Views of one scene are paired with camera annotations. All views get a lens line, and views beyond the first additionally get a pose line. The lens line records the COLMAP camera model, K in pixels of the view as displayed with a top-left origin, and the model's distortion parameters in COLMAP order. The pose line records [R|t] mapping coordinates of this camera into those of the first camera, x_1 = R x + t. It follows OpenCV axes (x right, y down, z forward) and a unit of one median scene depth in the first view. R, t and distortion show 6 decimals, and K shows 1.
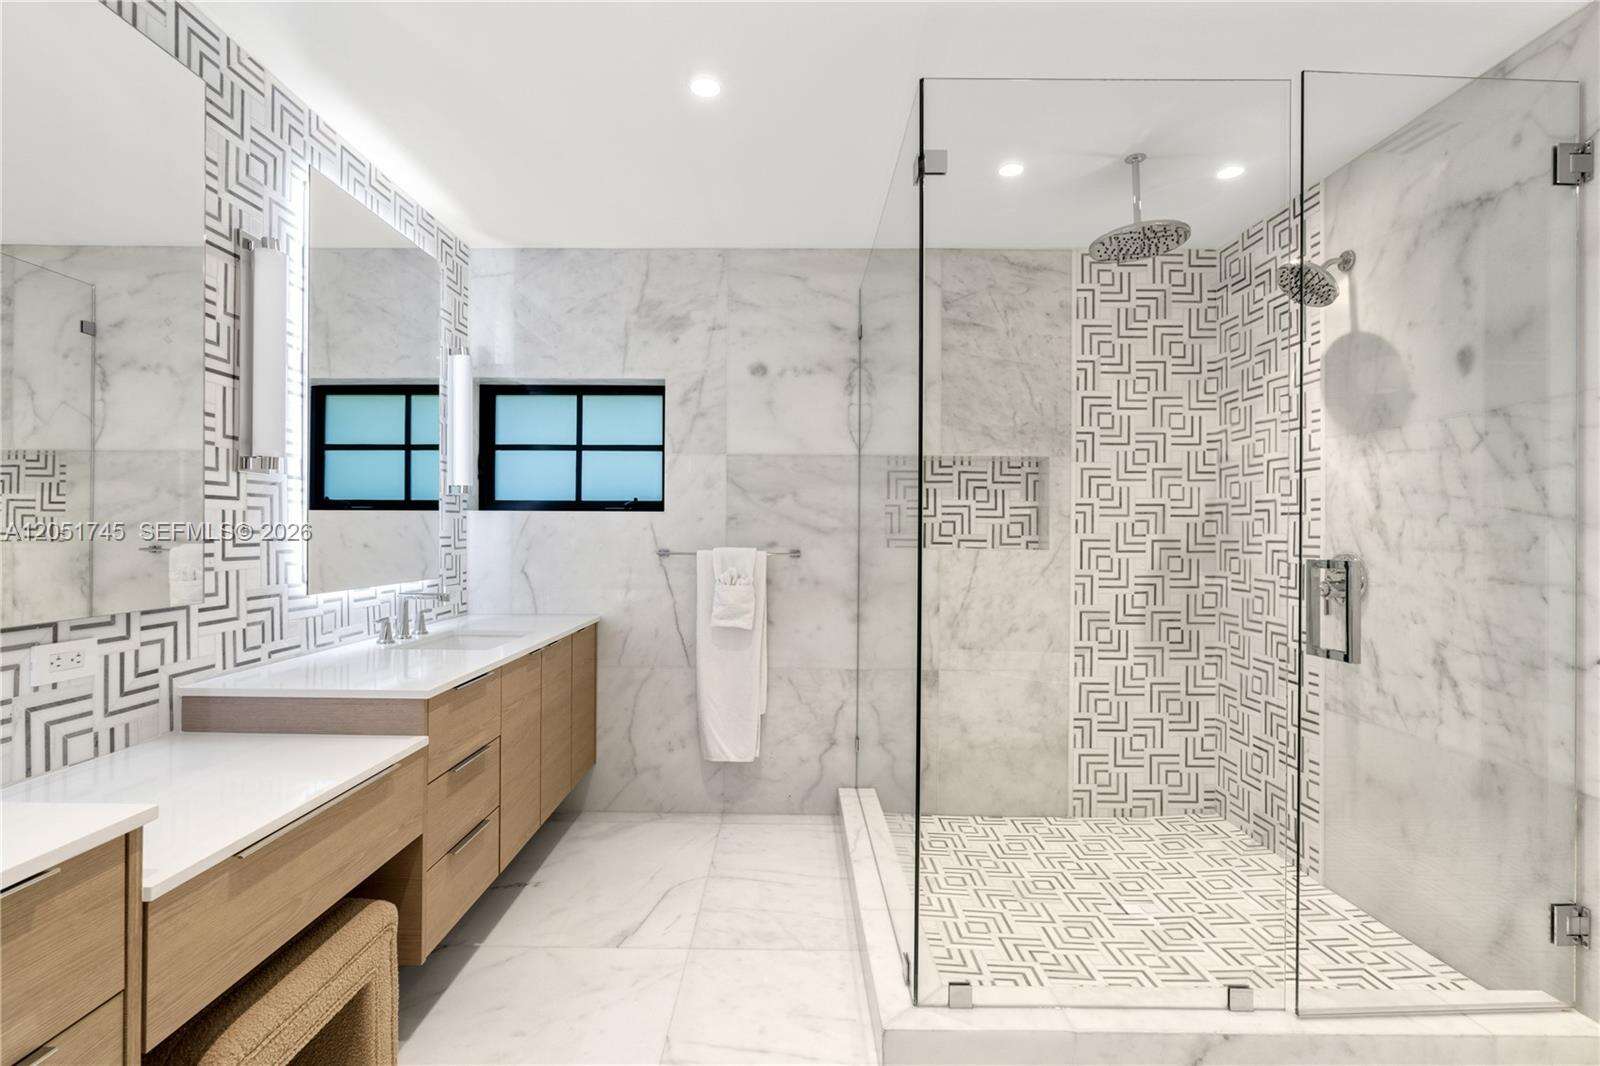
lens RADIAL K [[729.4, 0, 793.2], [0, 729.4, 532.9], [0, 0, 1]] dist [-0.005384, 0.001615]
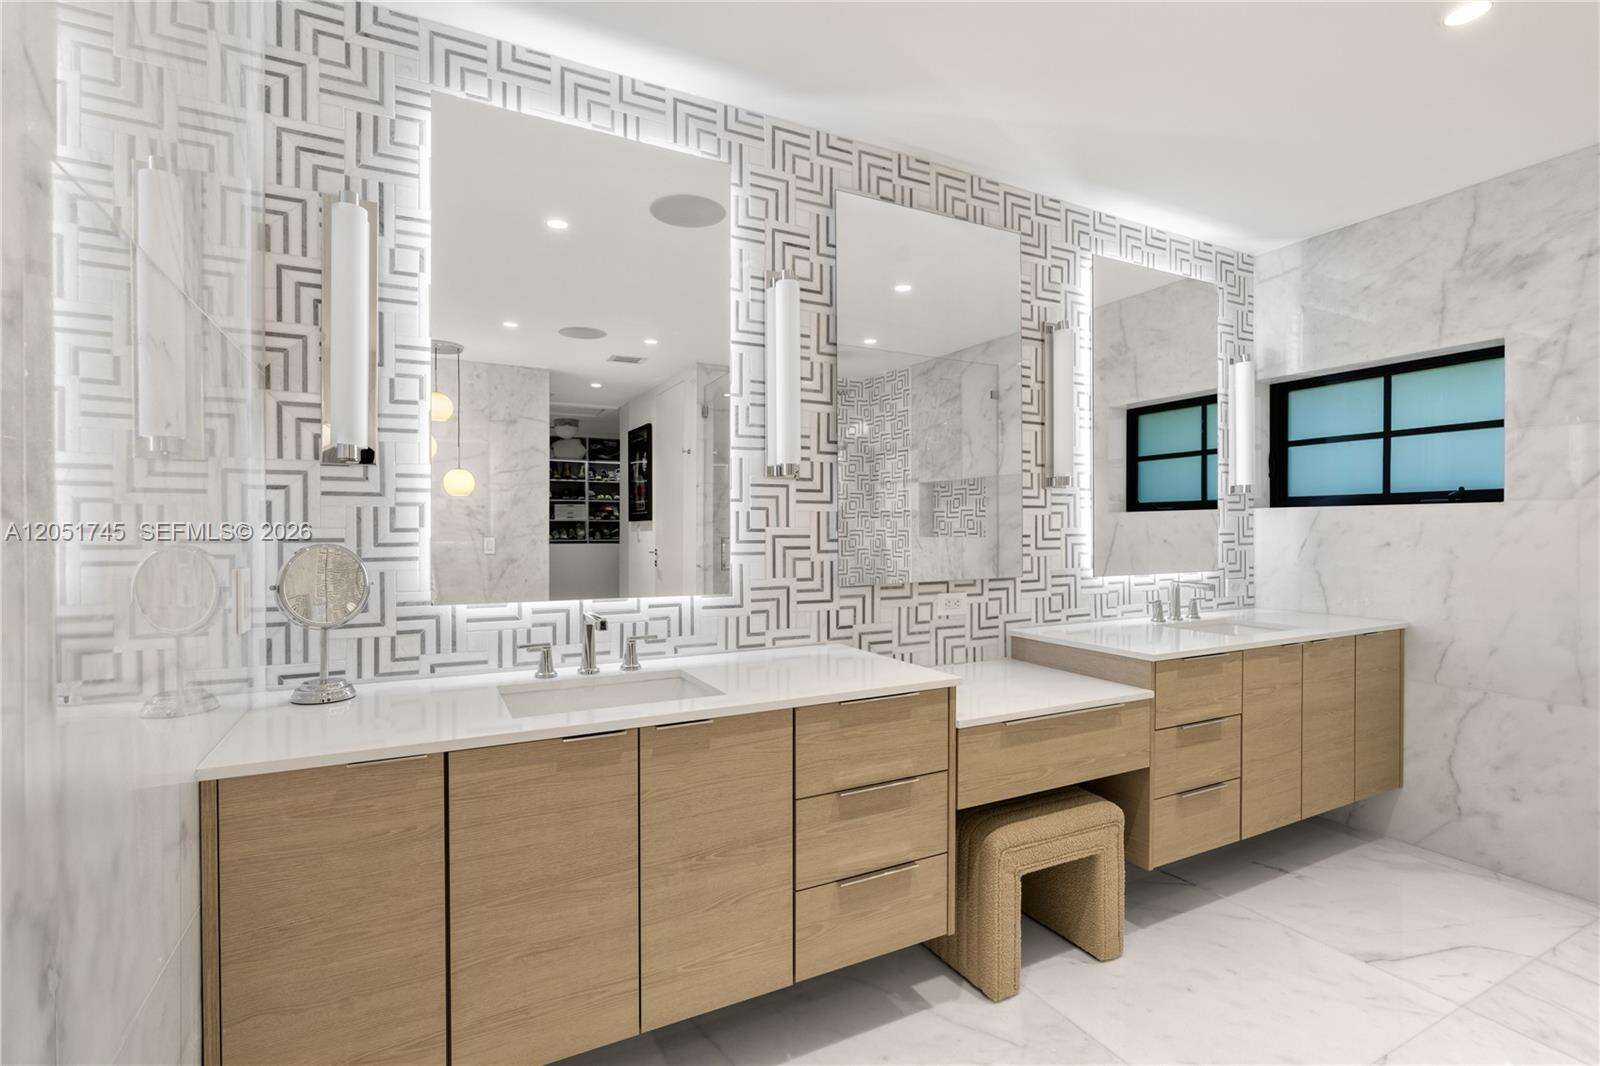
lens RADIAL K [[729.4, 0, 795.3], [0, 729.4, 533.2], [0, 0, 1]] dist [-0.005384, 0.001615]
pose [[0.468105, -0.001608, -0.883671, 0.215108], [0.005021, 0.999987, 0.000840, 0.001116], [0.883658, -0.004830, 0.468107, -0.091008]]
